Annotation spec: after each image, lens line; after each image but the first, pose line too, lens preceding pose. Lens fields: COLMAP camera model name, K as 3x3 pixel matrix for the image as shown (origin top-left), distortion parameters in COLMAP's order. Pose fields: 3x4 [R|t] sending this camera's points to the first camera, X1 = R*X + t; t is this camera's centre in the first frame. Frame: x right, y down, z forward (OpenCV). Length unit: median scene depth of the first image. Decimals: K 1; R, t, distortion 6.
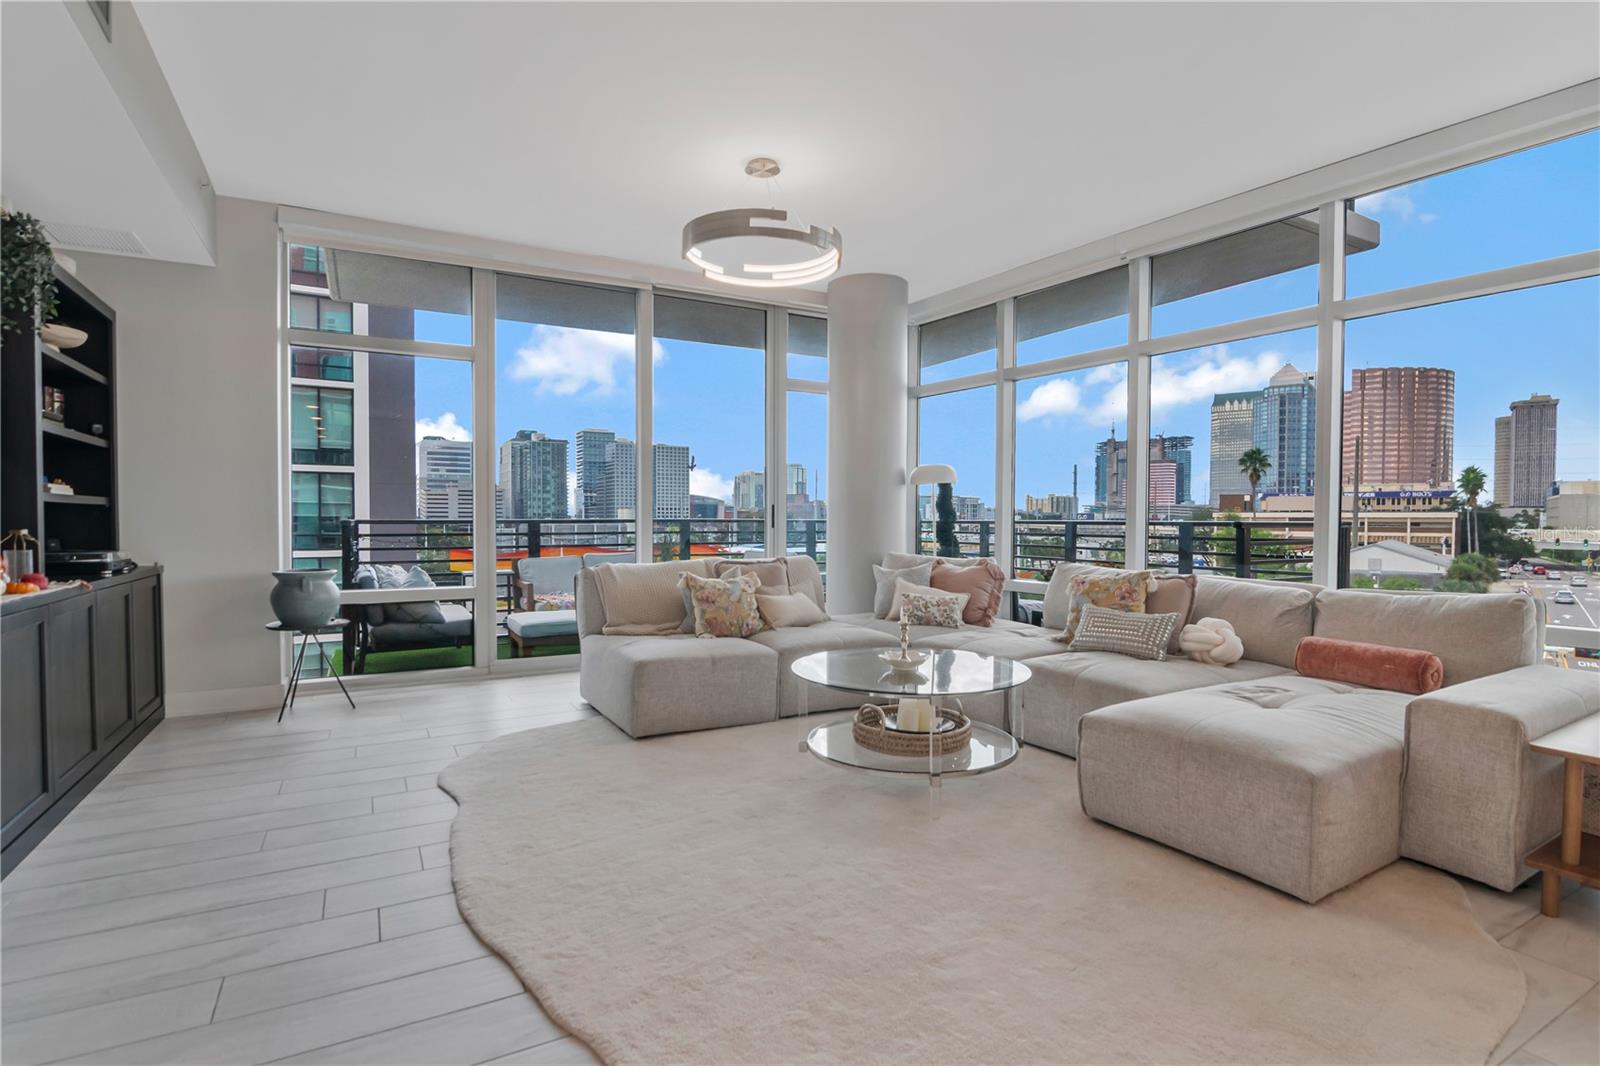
lens RADIAL K [[786.8, 0, 812.6], [0, 786.8, 540.4], [0, 0, 1]] dist [-0.000375, -0.005898]
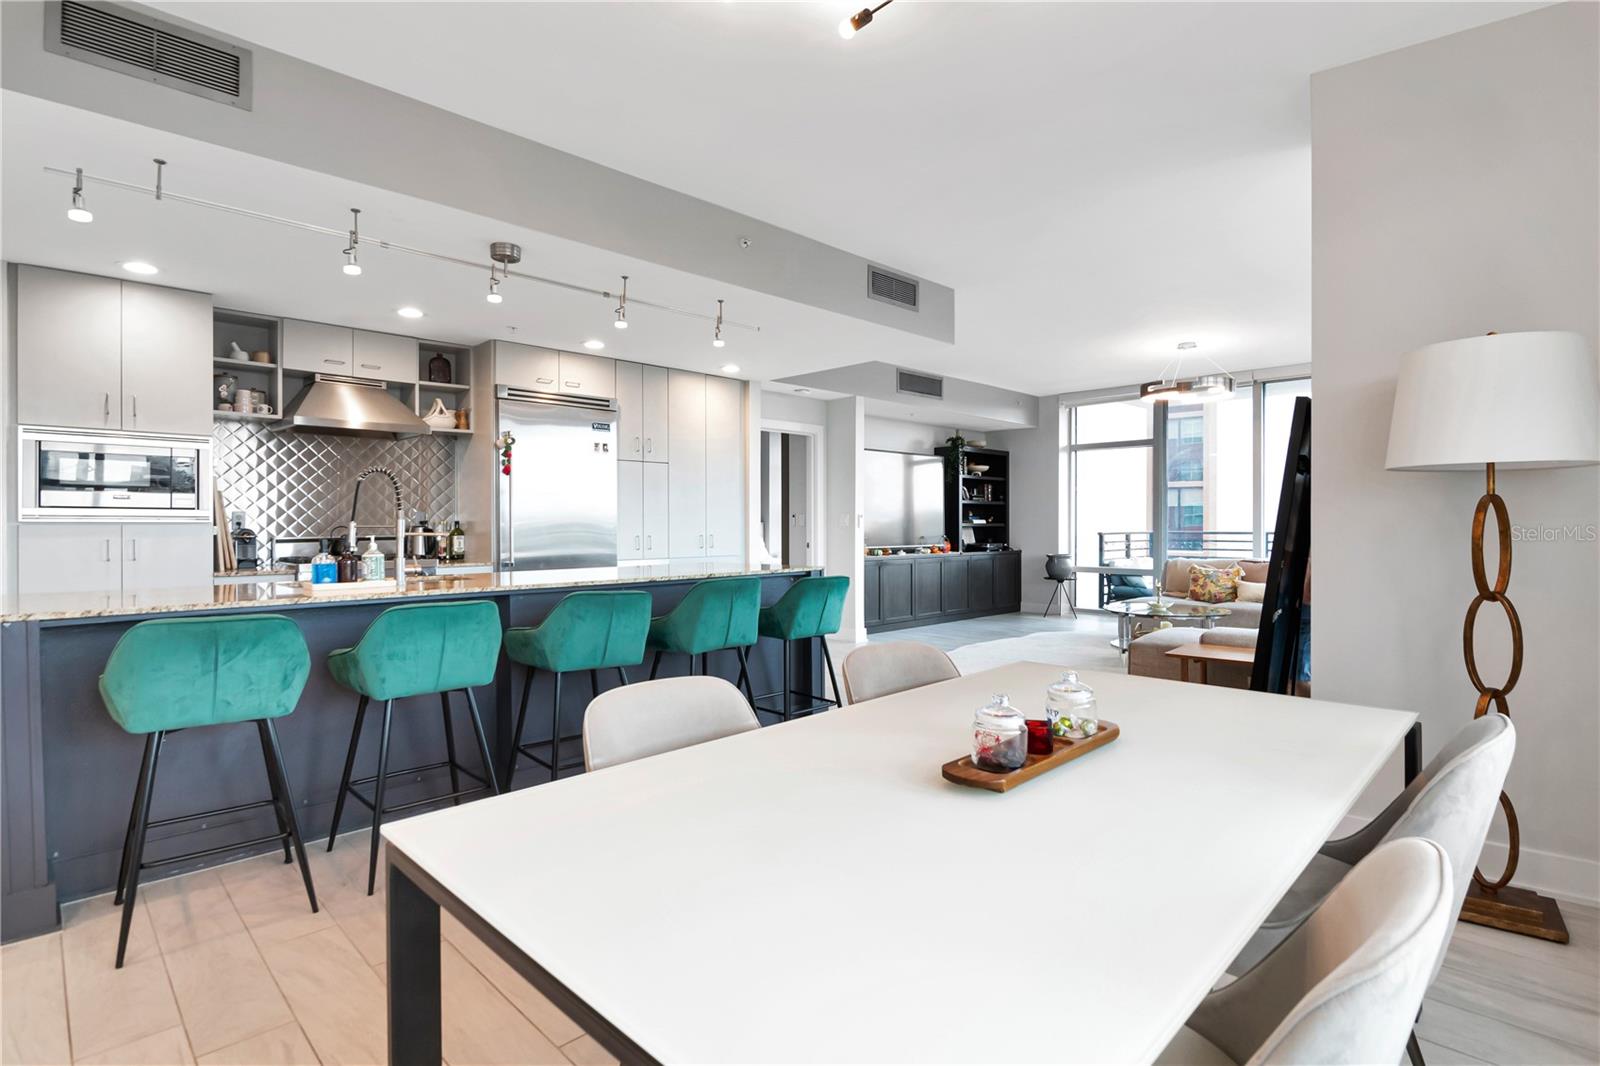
lens RADIAL K [[786.8, 0, 796.7], [0, 786.8, 529.7], [0, 0, 1]] dist [-0.000375, -0.005898]
pose [[0.257549, 0.004661, -0.966254, 0.832448], [-0.025395, 0.999676, -0.001947, -0.006238], [0.965931, 0.025040, 0.257584, -0.199717]]
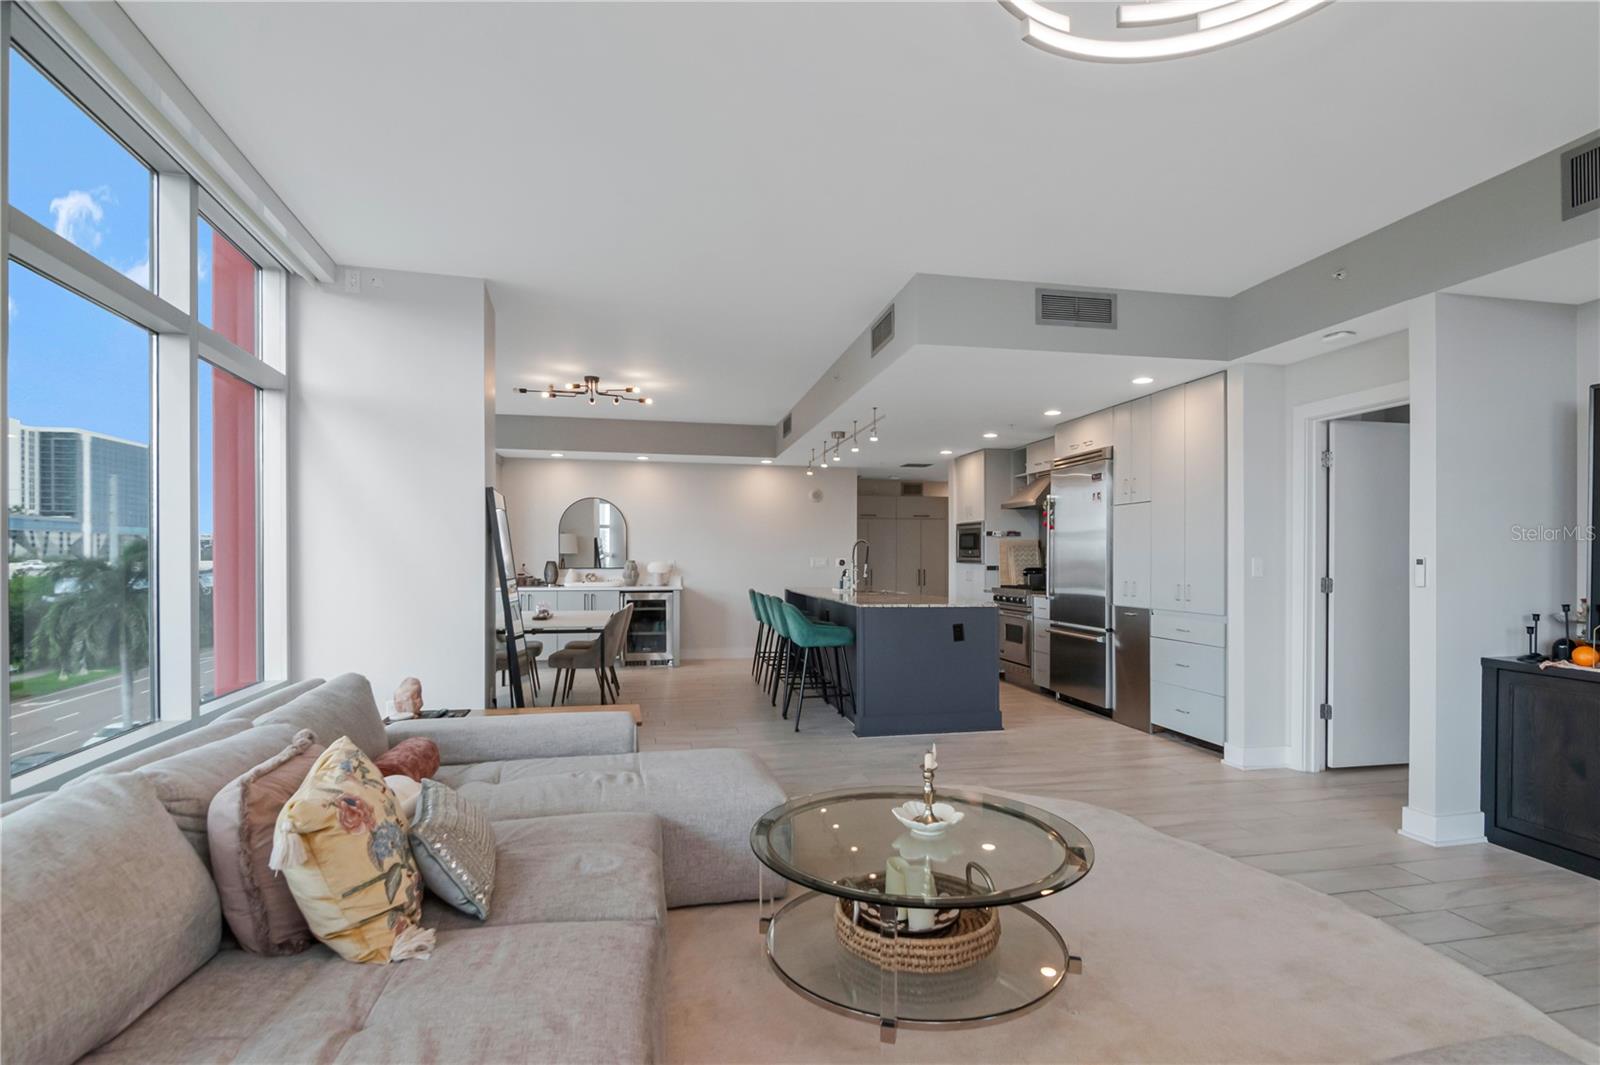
lens RADIAL K [[786.8, 0, 823.2], [0, 786.8, 566.4], [0, 0, 1]] dist [-0.000375, -0.005898]
pose [[-0.954983, -0.006850, 0.296583, 0.006932], [0.006224, 0.999051, 0.043115, -0.051466], [-0.296597, 0.043020, -0.954033, 0.759790]]
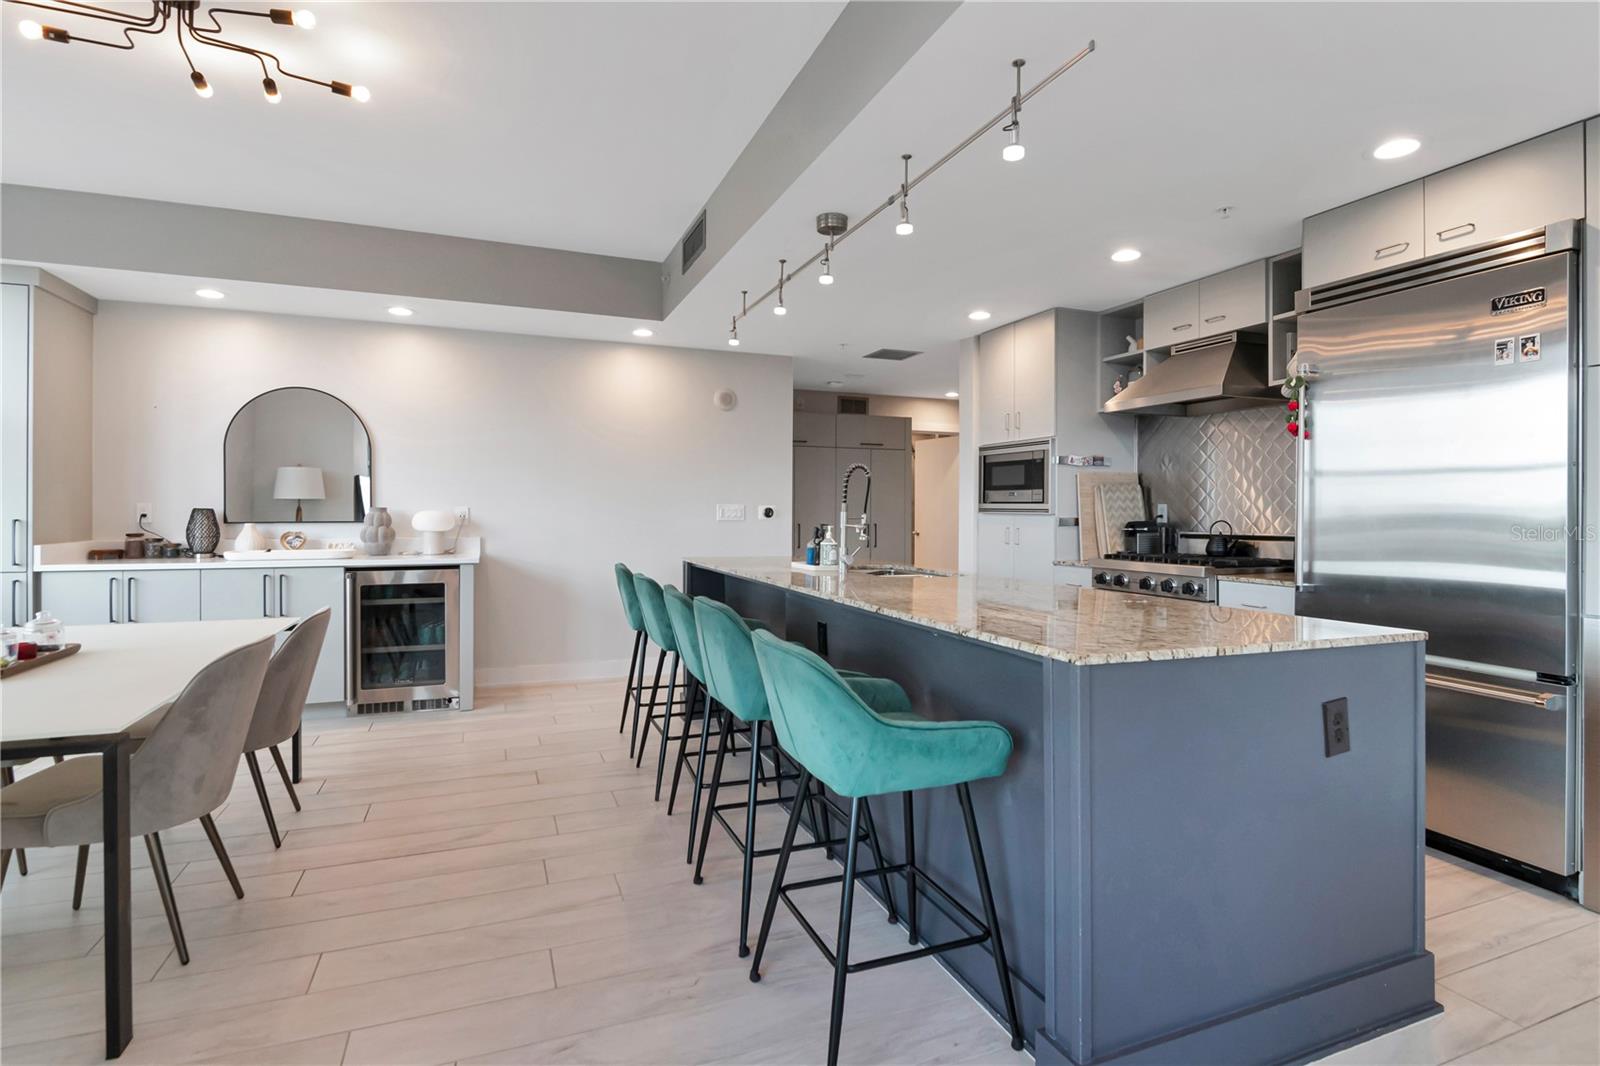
lens RADIAL K [[786.8, 0, 812.3], [0, 786.8, 513.4], [0, 0, 1]] dist [-0.000375, -0.005898]
pose [[-0.992819, -0.006230, 0.119461, 0.255638], [-0.002095, 0.999395, 0.034710, -0.025080], [-0.119605, 0.034211, -0.992232, 0.214289]]
